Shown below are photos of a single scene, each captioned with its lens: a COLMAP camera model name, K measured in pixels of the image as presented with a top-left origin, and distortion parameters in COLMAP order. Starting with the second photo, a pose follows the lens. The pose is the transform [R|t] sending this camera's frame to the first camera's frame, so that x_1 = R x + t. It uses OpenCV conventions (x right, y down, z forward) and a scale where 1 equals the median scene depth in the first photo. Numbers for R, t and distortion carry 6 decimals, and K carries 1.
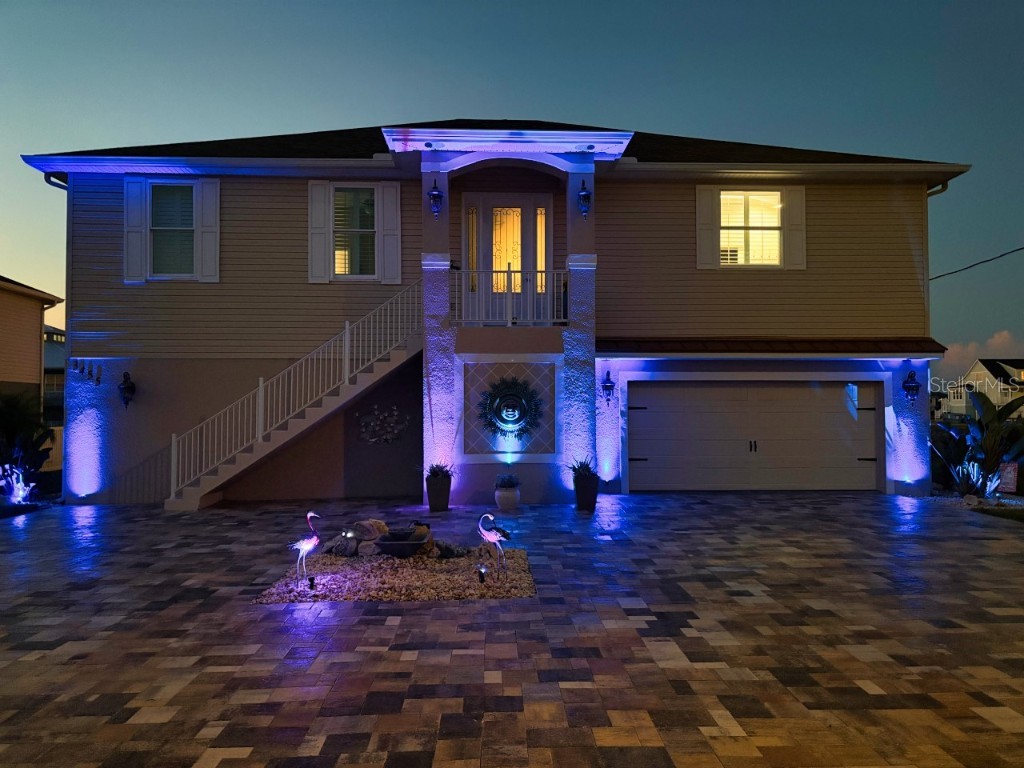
lens RADIAL K [[771.6, 0, 519.4], [0, 771.6, 389.6], [0, 0, 1]] dist [0.022370, -0.019824]
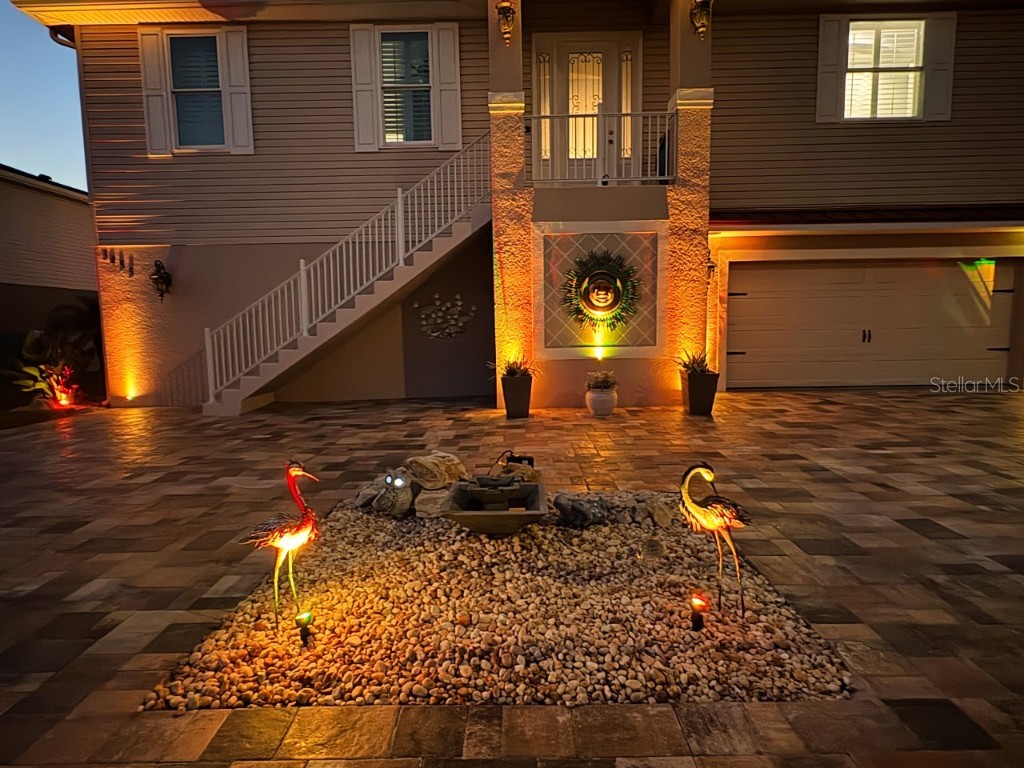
lens RADIAL K [[569.9, 0, 506.9], [0, 569.9, 385.5], [0, 0, 1]] dist [-0.007262, 0.000766]
pose [[0.997968, -0.006896, -0.063342, -0.072183], [0.015479, 0.990584, 0.136026, 0.039227], [0.061808, -0.136730, 0.988678, 0.382229]]
